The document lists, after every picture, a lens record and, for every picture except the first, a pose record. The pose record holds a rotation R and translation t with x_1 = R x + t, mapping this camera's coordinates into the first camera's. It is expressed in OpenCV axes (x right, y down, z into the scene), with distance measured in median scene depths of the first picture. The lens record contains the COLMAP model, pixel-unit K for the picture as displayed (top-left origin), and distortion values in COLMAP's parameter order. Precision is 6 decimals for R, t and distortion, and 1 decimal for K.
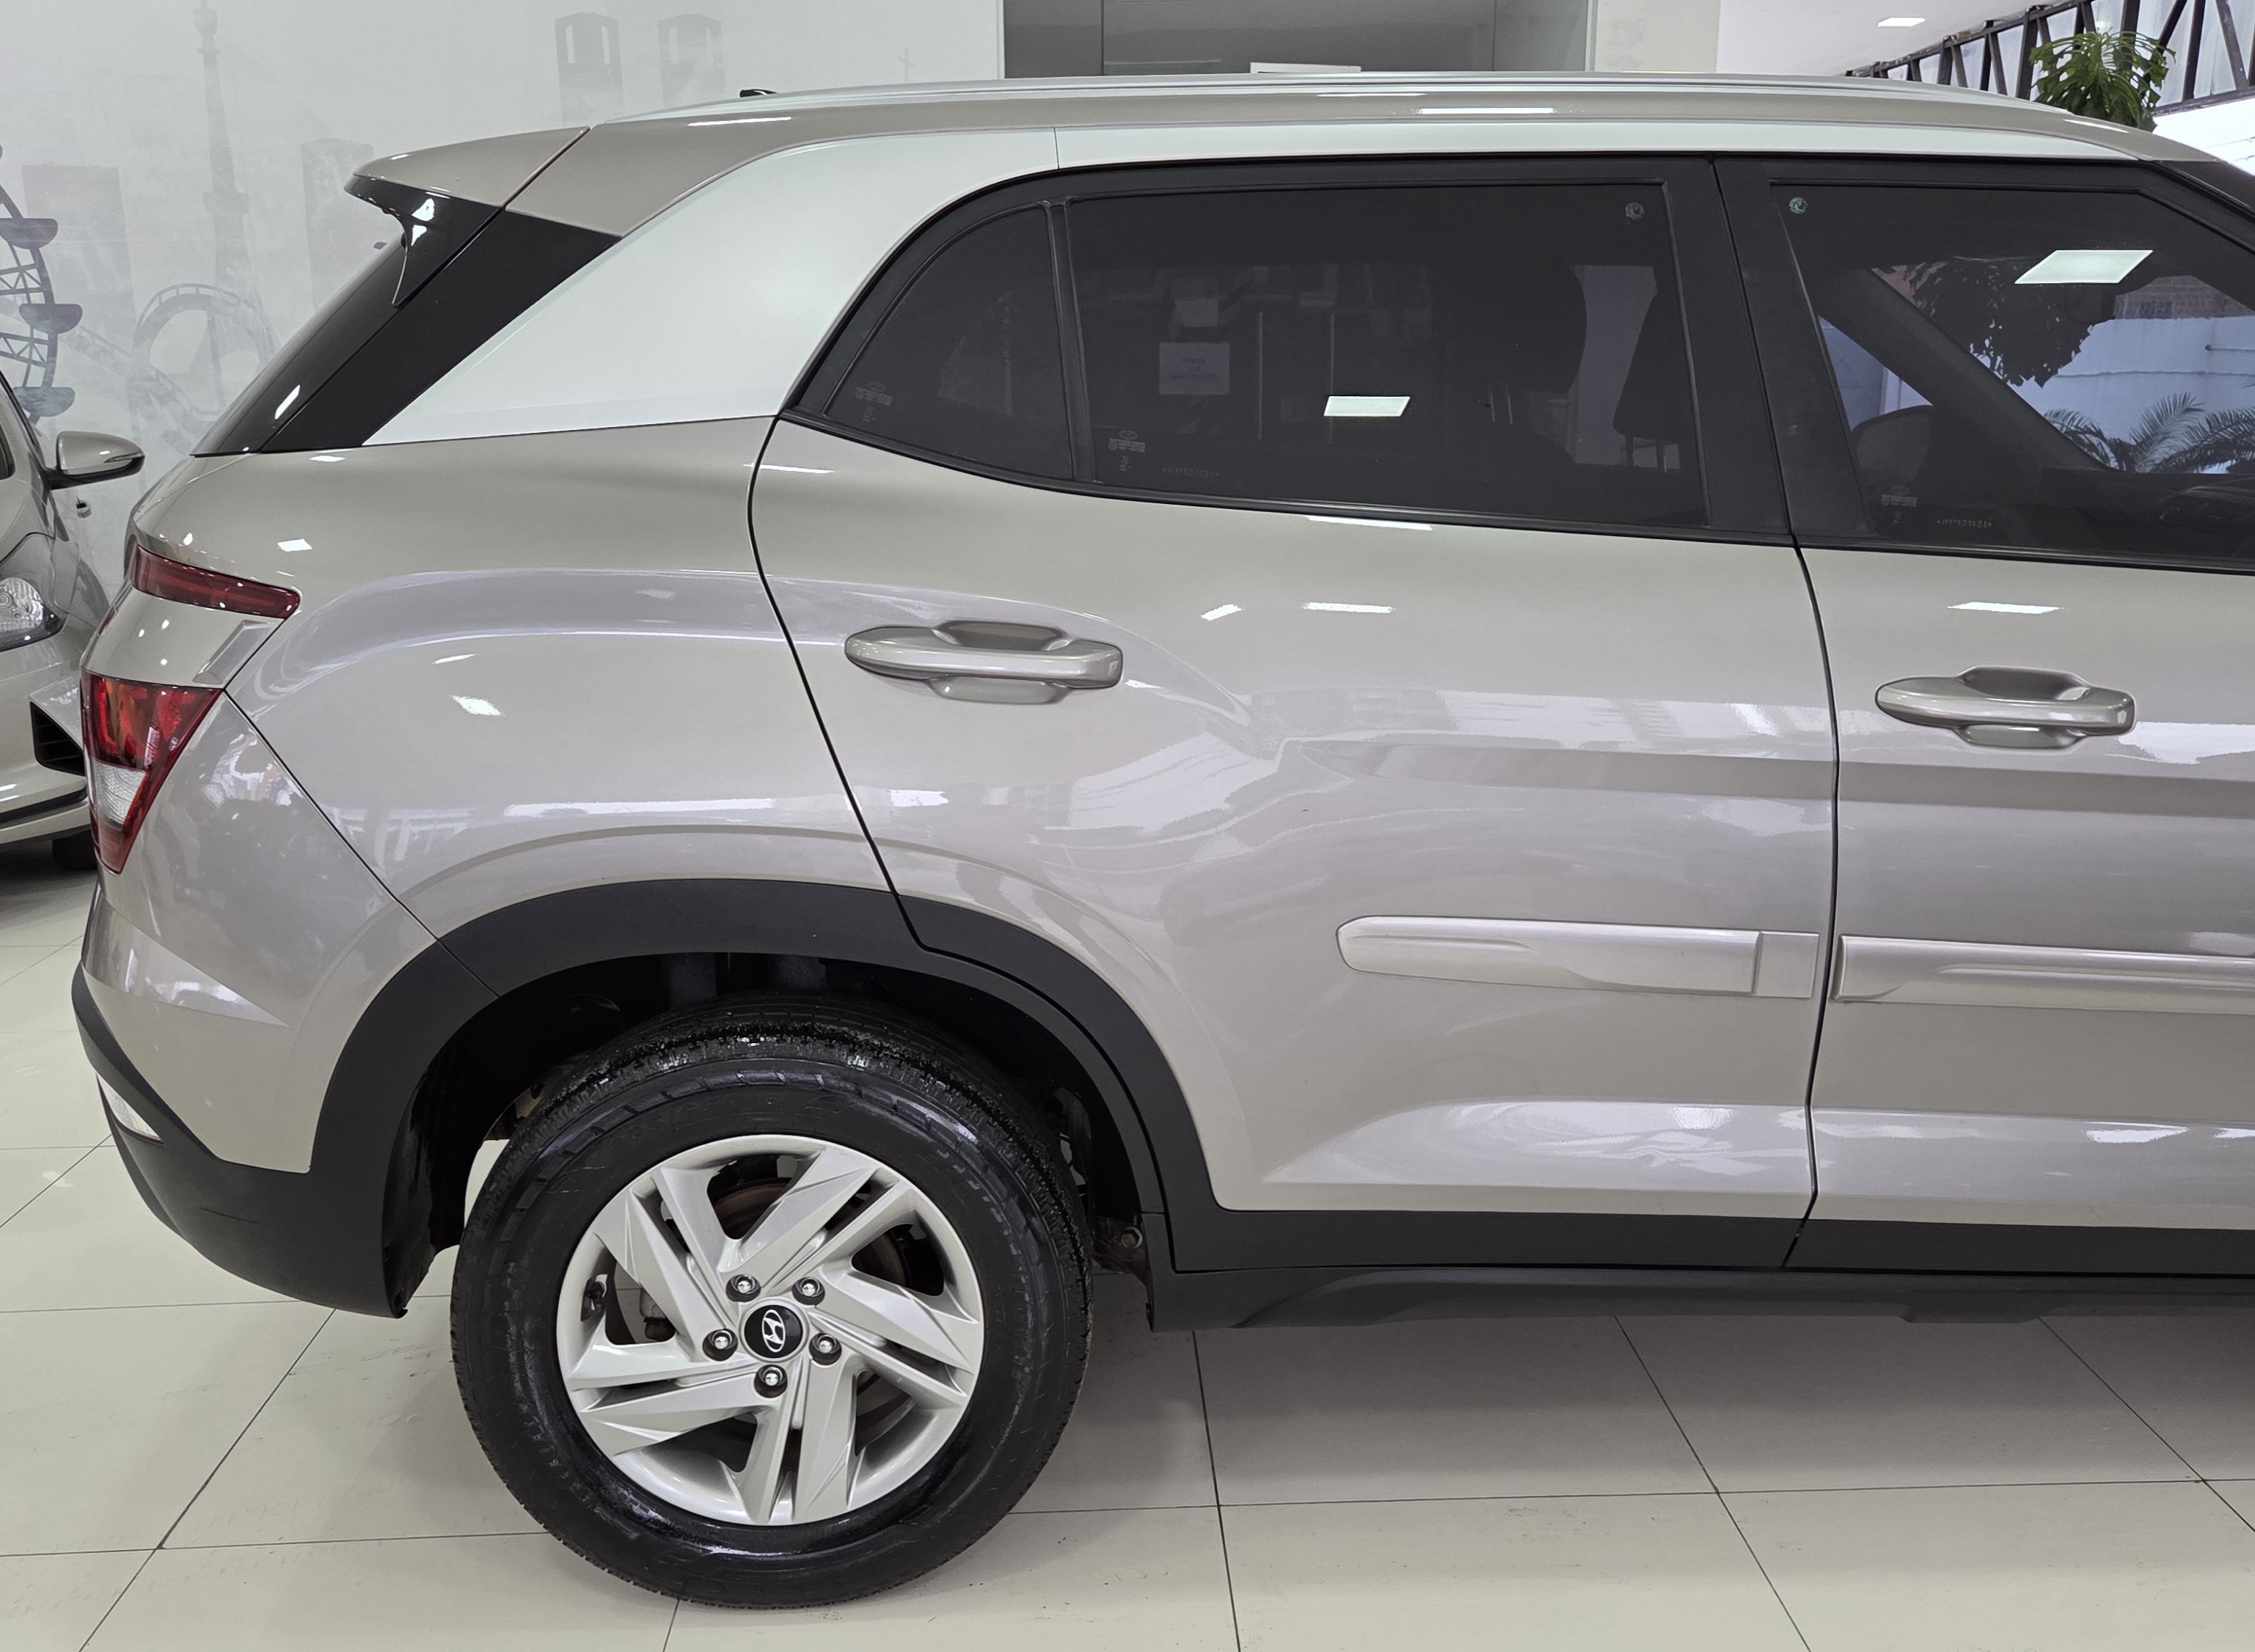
lens RADIAL K [[1980.9, 0, 1174.2], [0, 1980.9, 870.7], [0, 0, 1]] dist [0.072008, -0.069535]
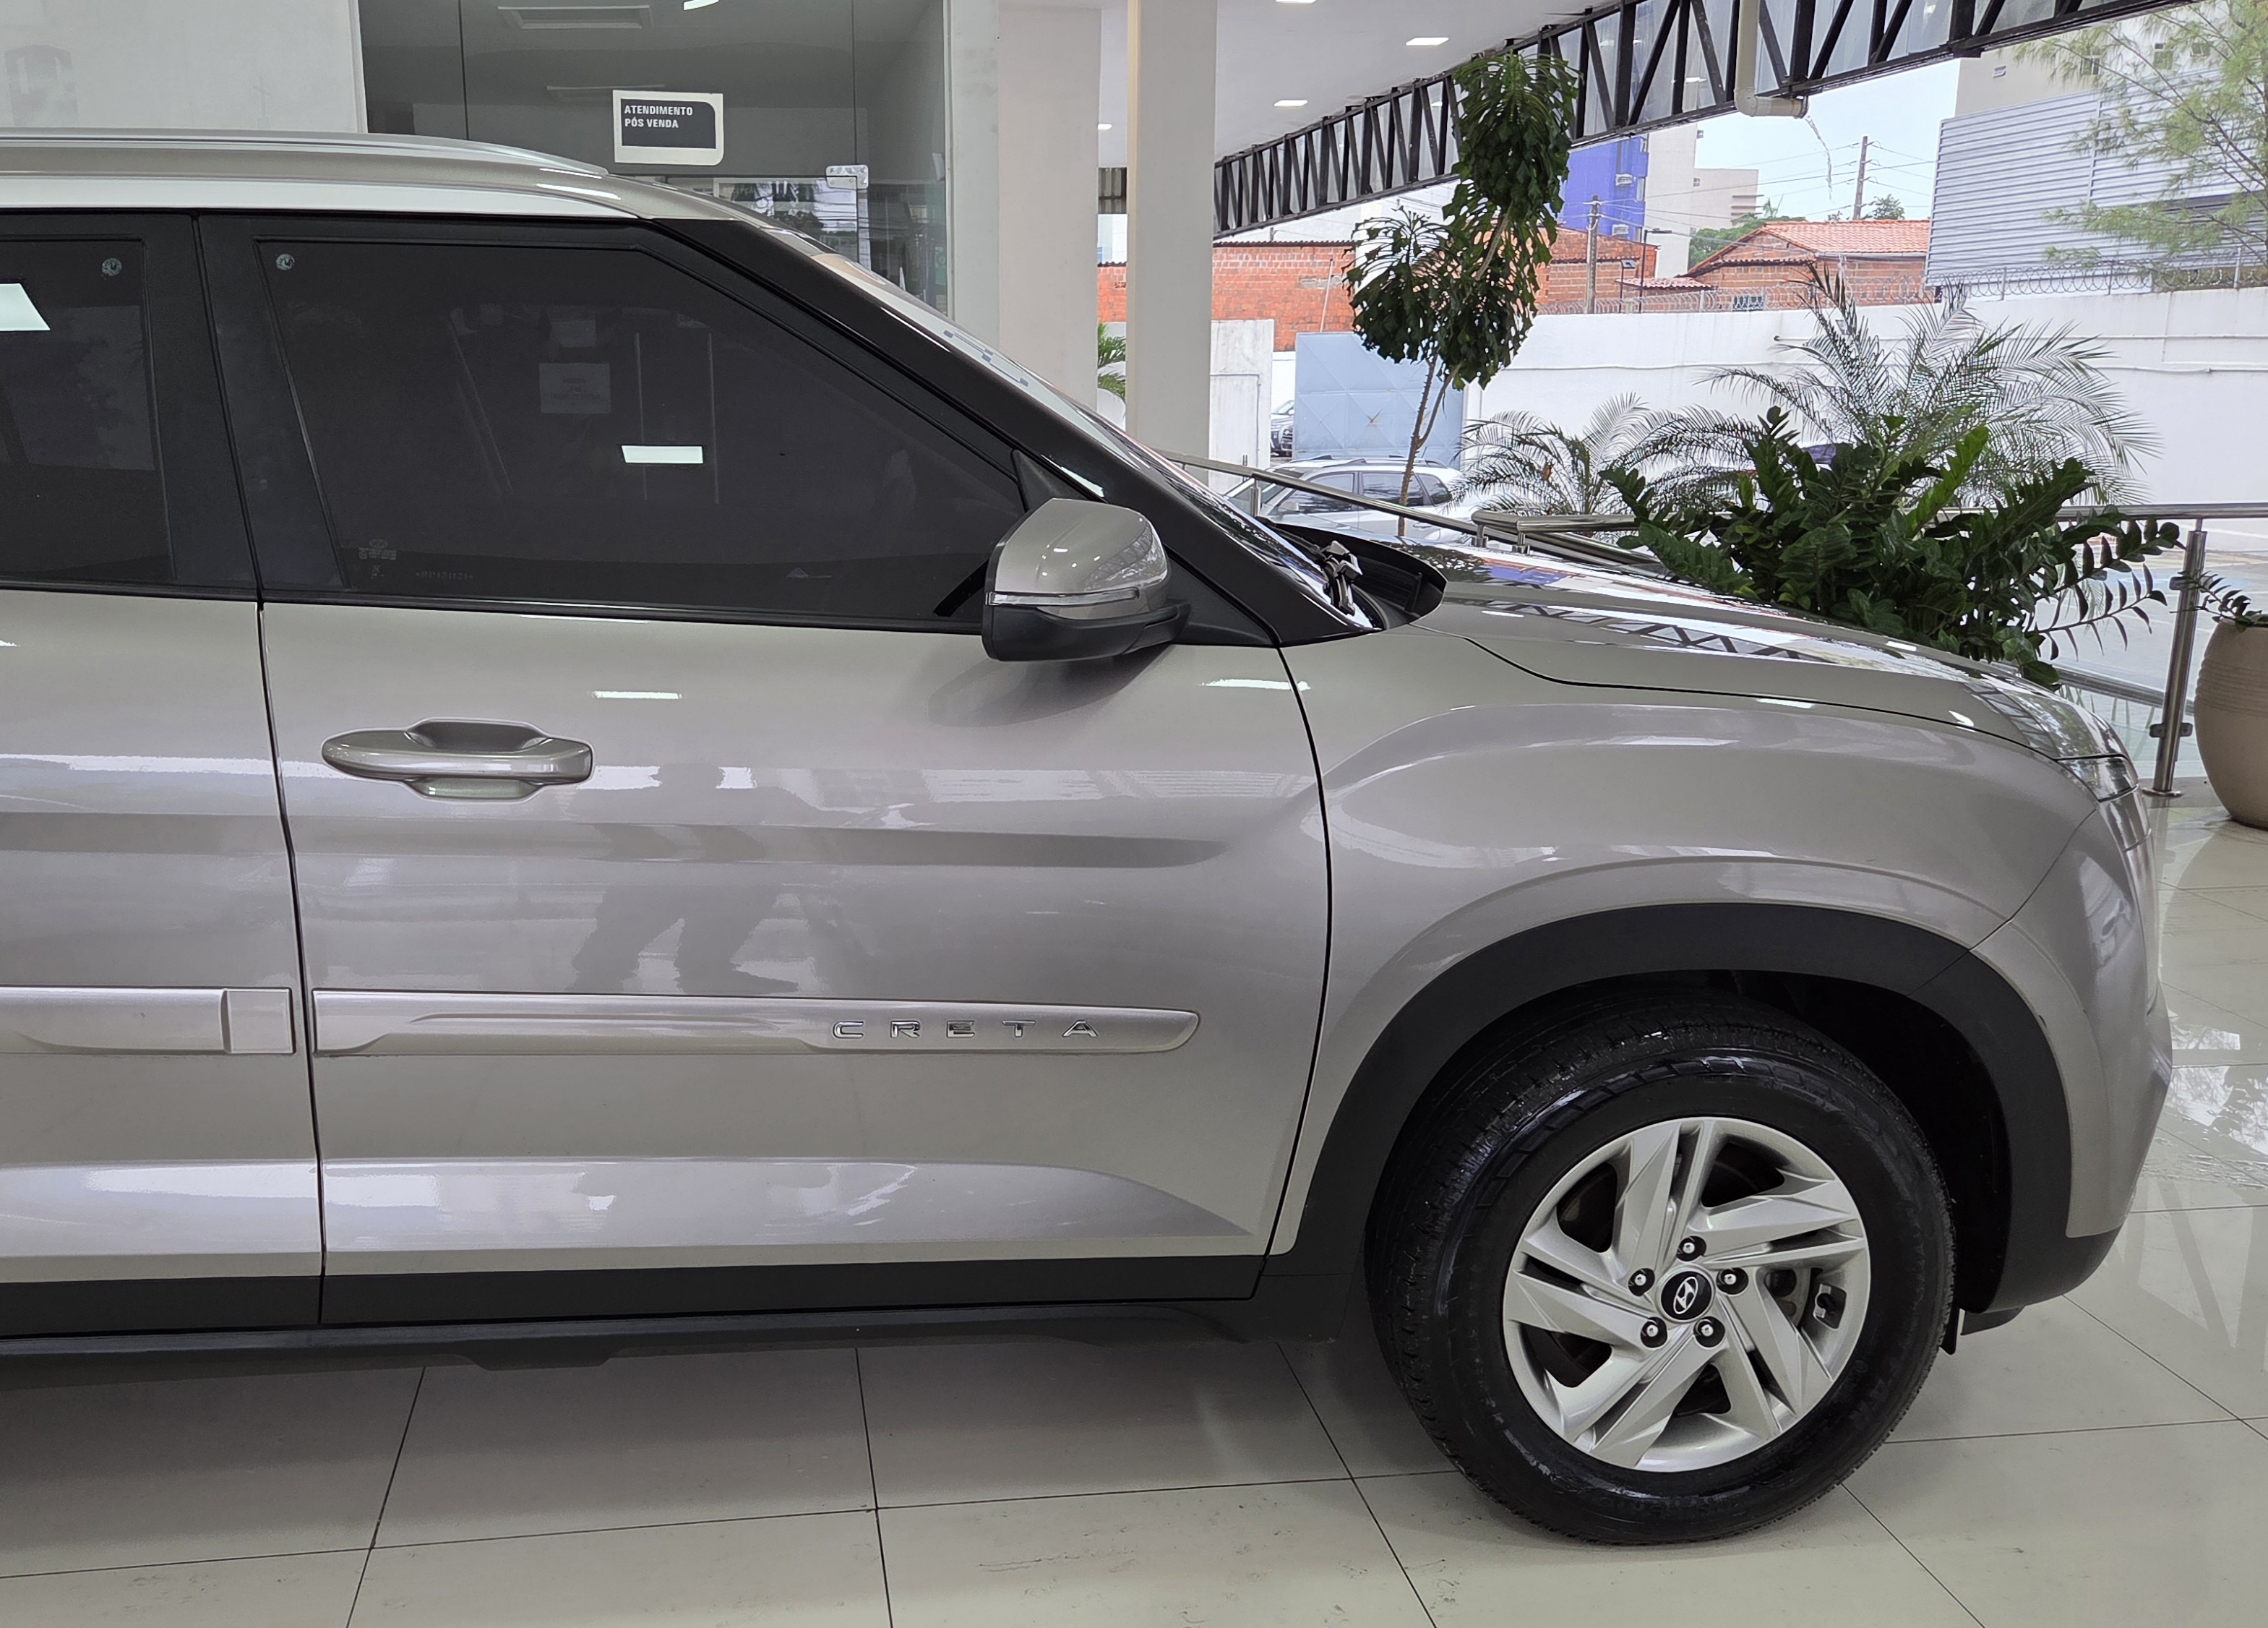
lens RADIAL K [[1965.3, 0, 953.0], [0, 1965.3, 809.3], [0, 0, 1]] dist [0.063536, -0.058361]
pose [[0.998768, -0.024329, 0.043260, 0.599629], [0.025627, 0.999230, -0.029714, -0.019327], [-0.042504, 0.030786, 0.998622, -0.000637]]
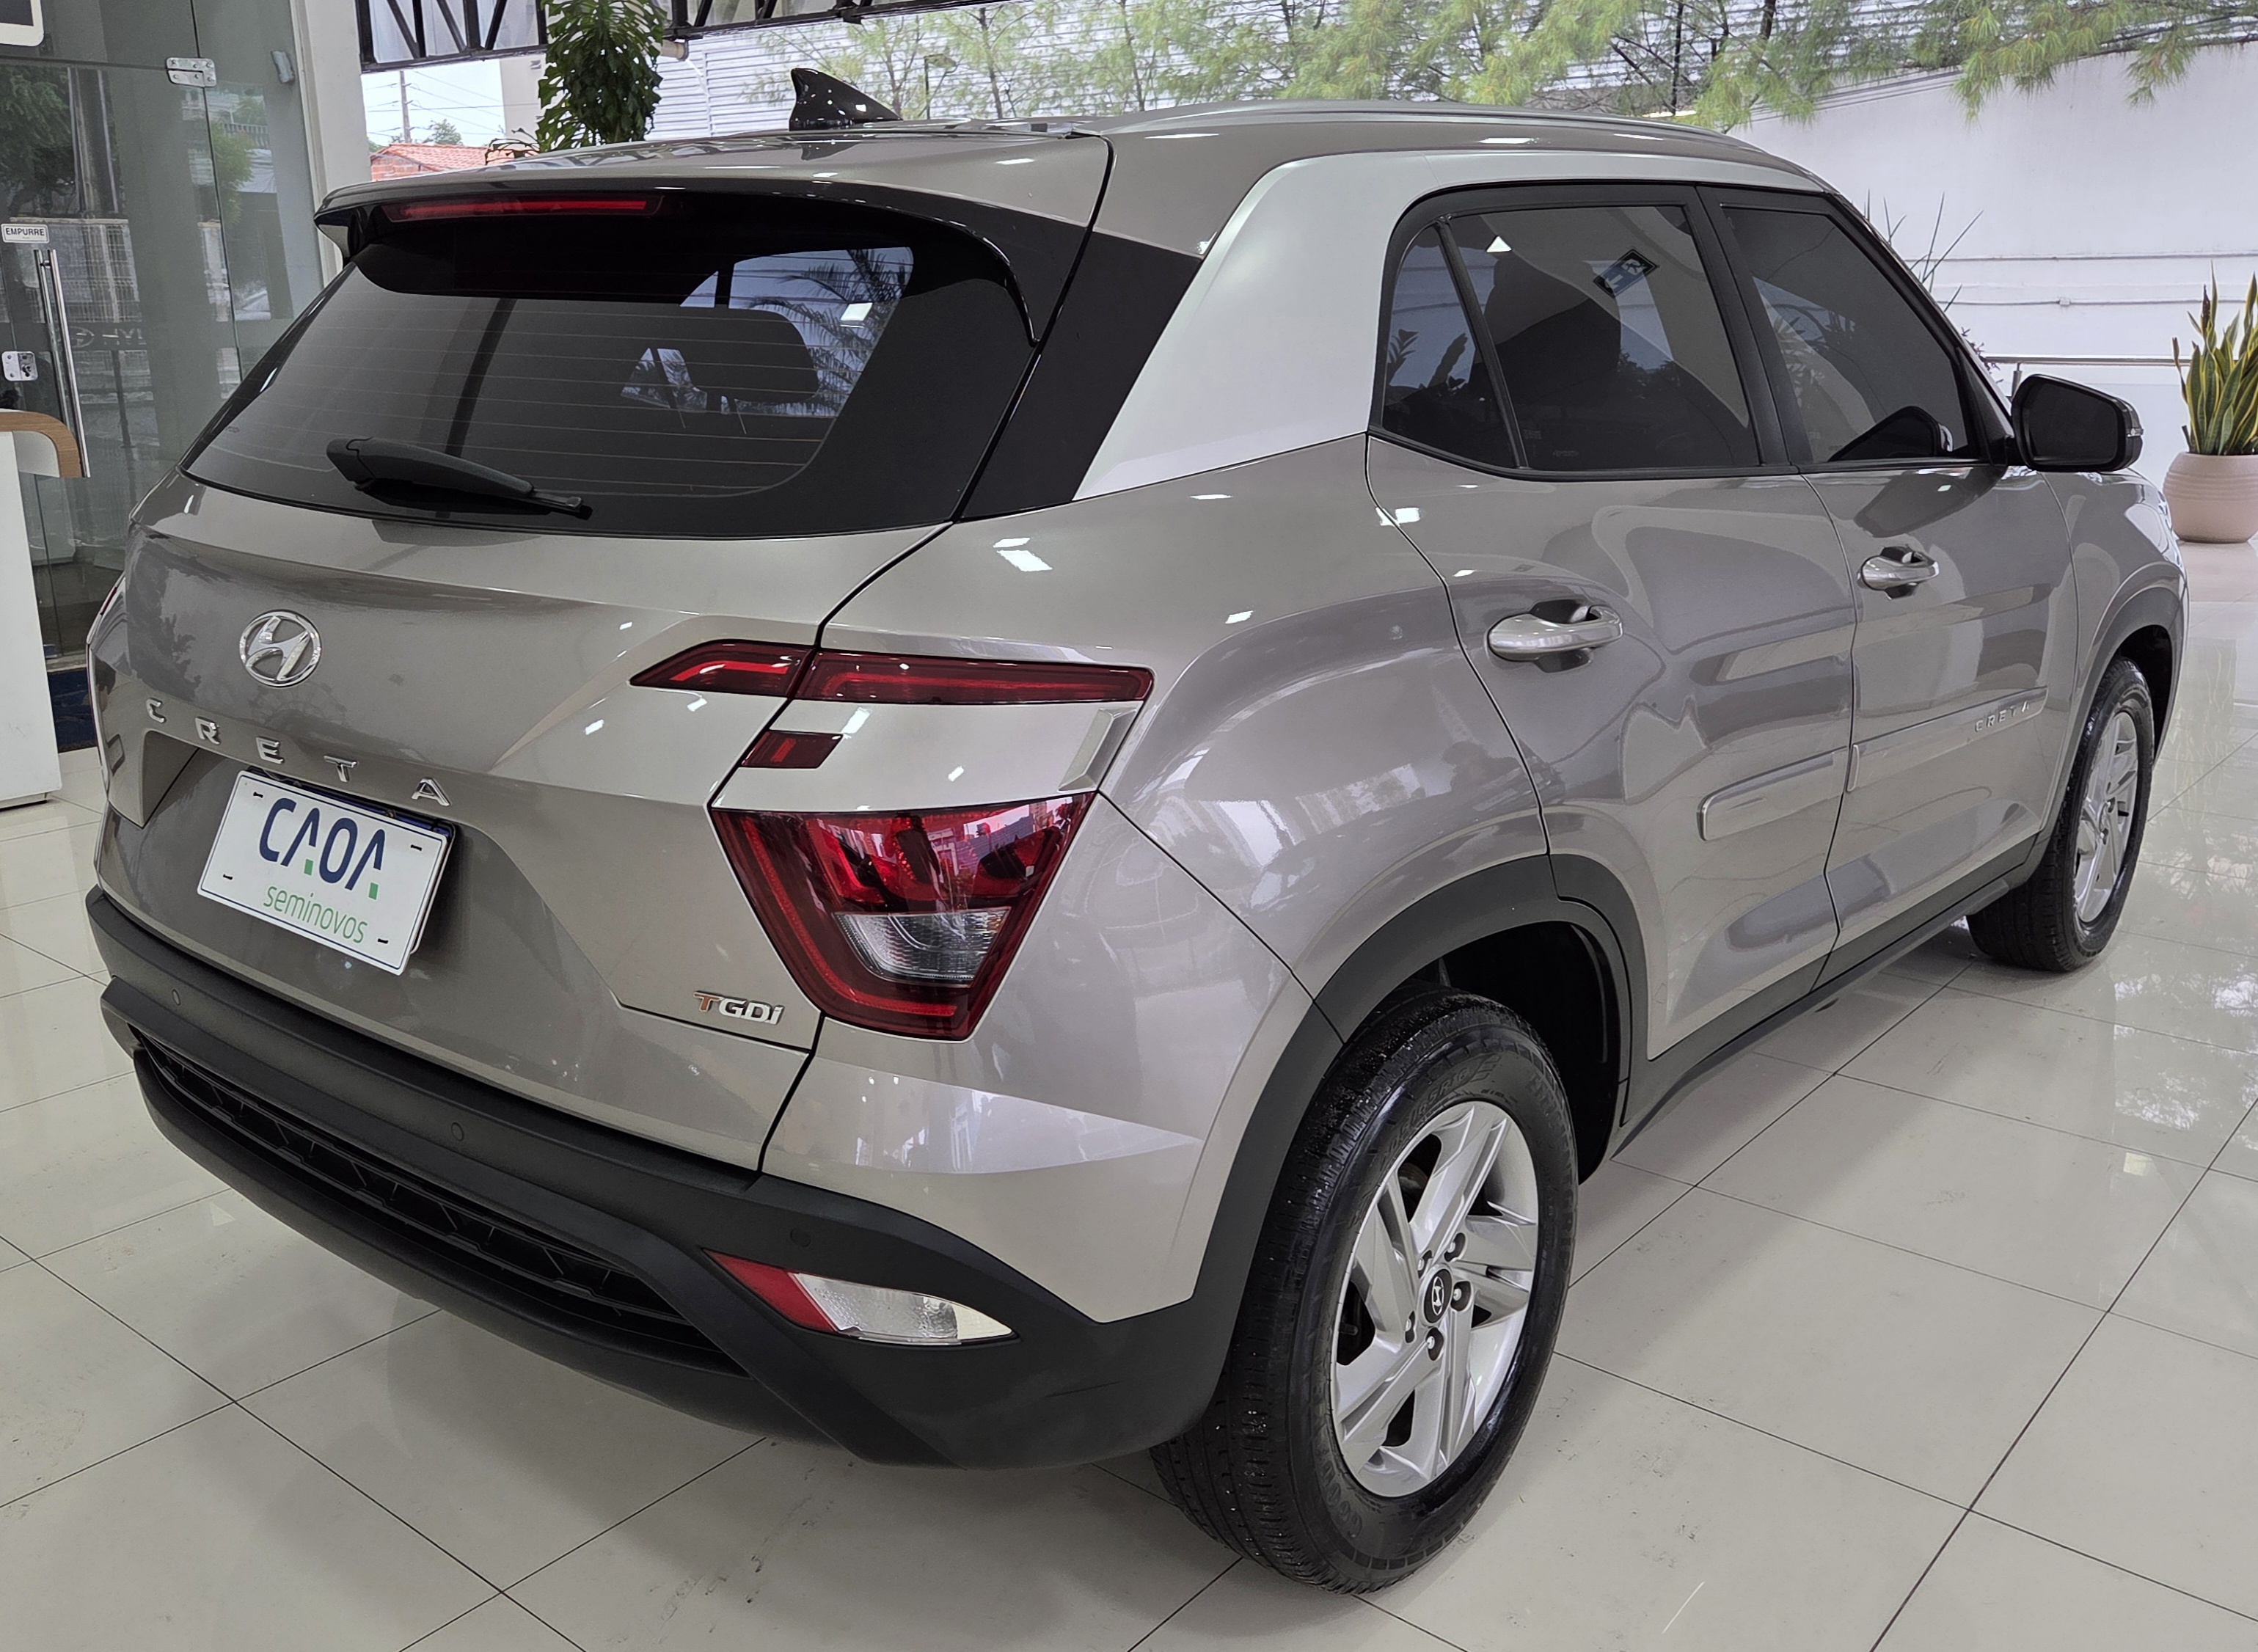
lens RADIAL K [[1983.5, 0, 1175.7], [0, 1983.5, 870.8], [0, 0, 1]] dist [0.072008, -0.069535]
pose [[0.668991, -0.223521, 0.708865, -1.004632], [0.197152, 0.972912, 0.120719, -0.145049], [-0.716647, 0.058995, 0.694937, 0.351357]]
